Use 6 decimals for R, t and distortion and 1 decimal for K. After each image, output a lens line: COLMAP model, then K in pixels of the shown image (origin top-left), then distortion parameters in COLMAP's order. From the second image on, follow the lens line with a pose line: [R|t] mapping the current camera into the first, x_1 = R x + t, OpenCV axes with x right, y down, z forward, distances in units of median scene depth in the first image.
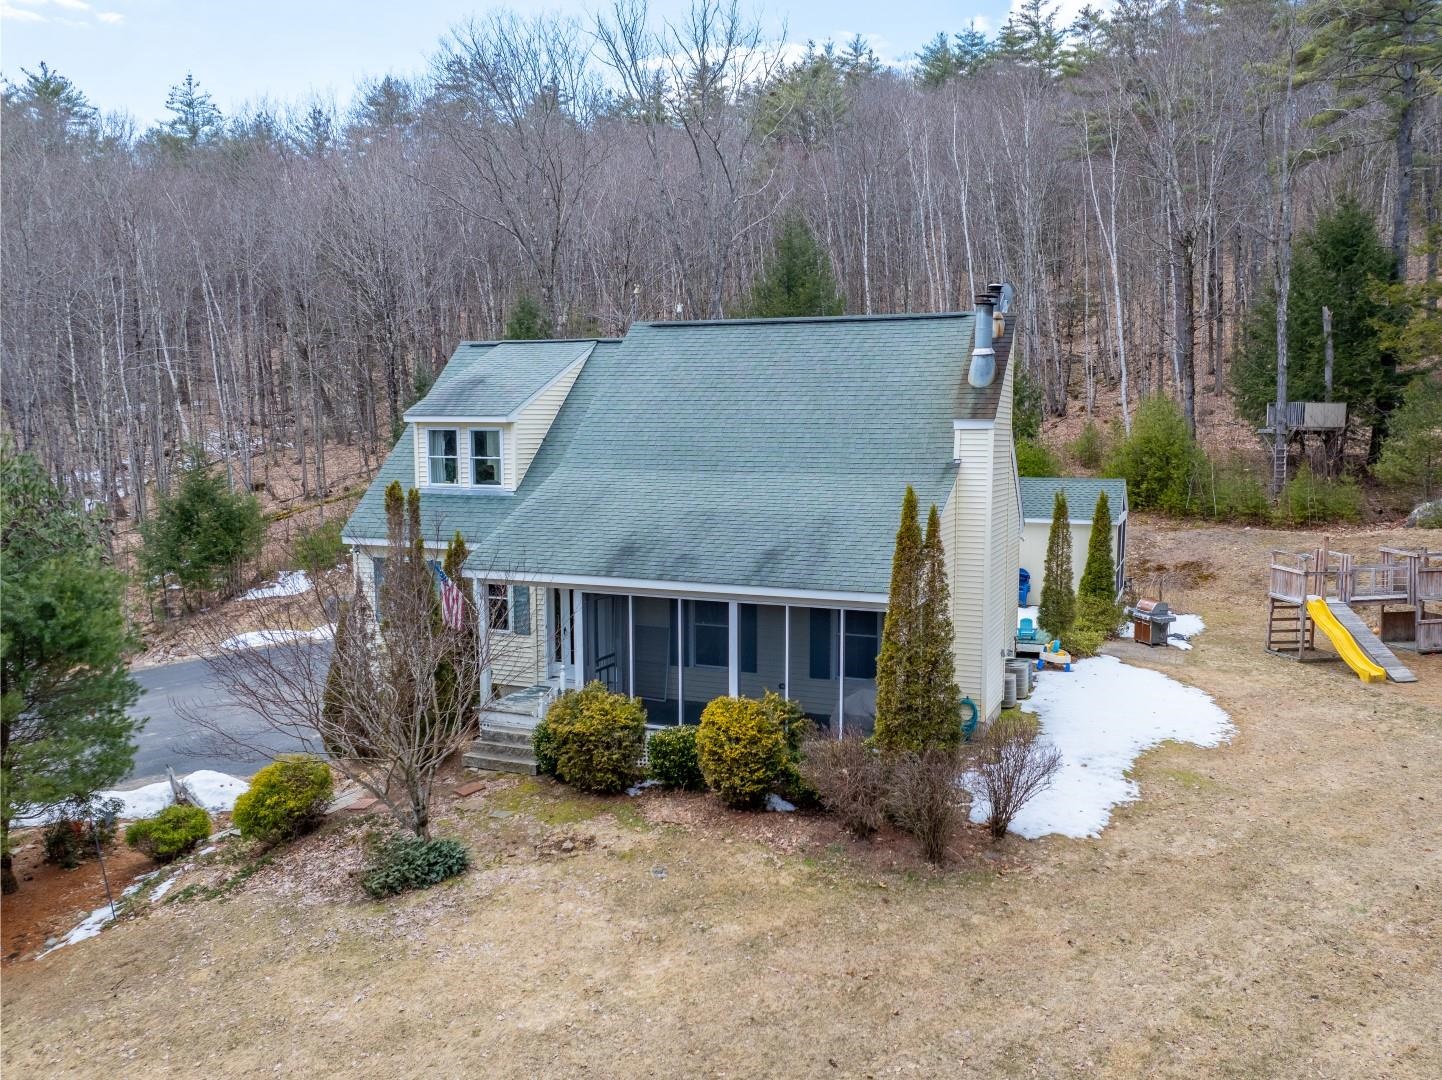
lens RADIAL K [[1018.4, 0, 721.0], [0, 1018.4, 540.0], [0, 0, 1]] dist [0.010316, -0.060599]
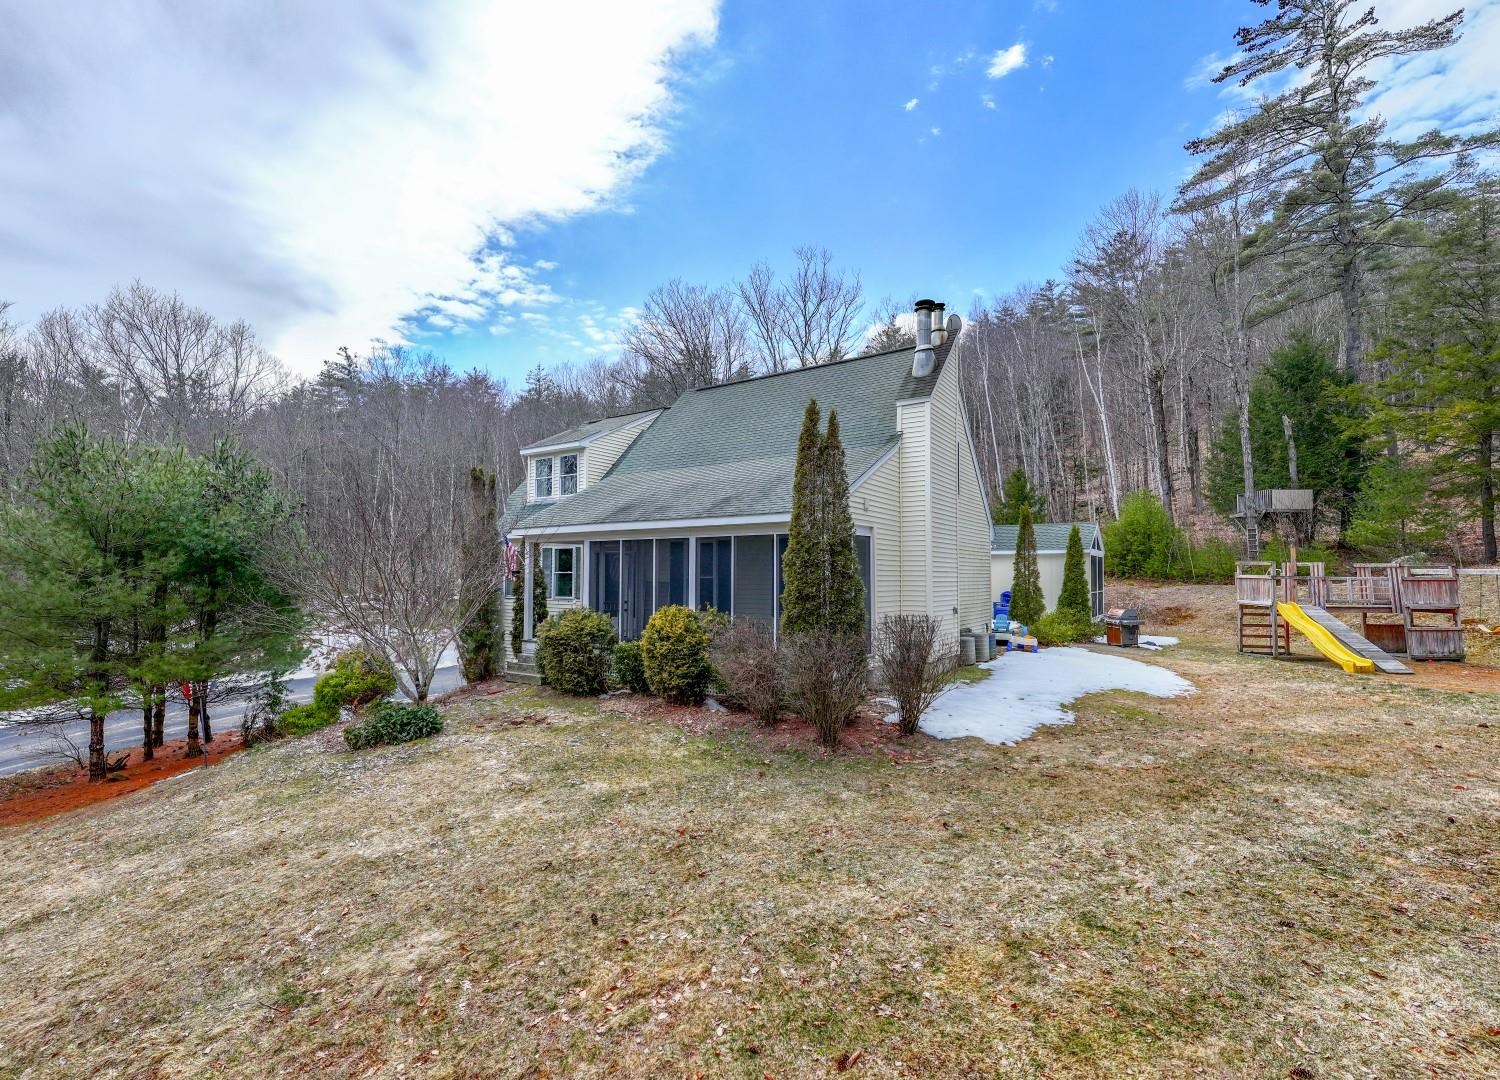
lens RADIAL K [[598.0, 0, 732.8], [0, 598.0, 576.3], [0, 0, 1]] dist [-0.009543, -0.000112]
pose [[0.971520, 0.003502, -0.236932, 0.209912], [-0.039081, 0.988566, -0.145633, 0.192470], [0.233713, 0.150745, 0.960549, 0.323358]]
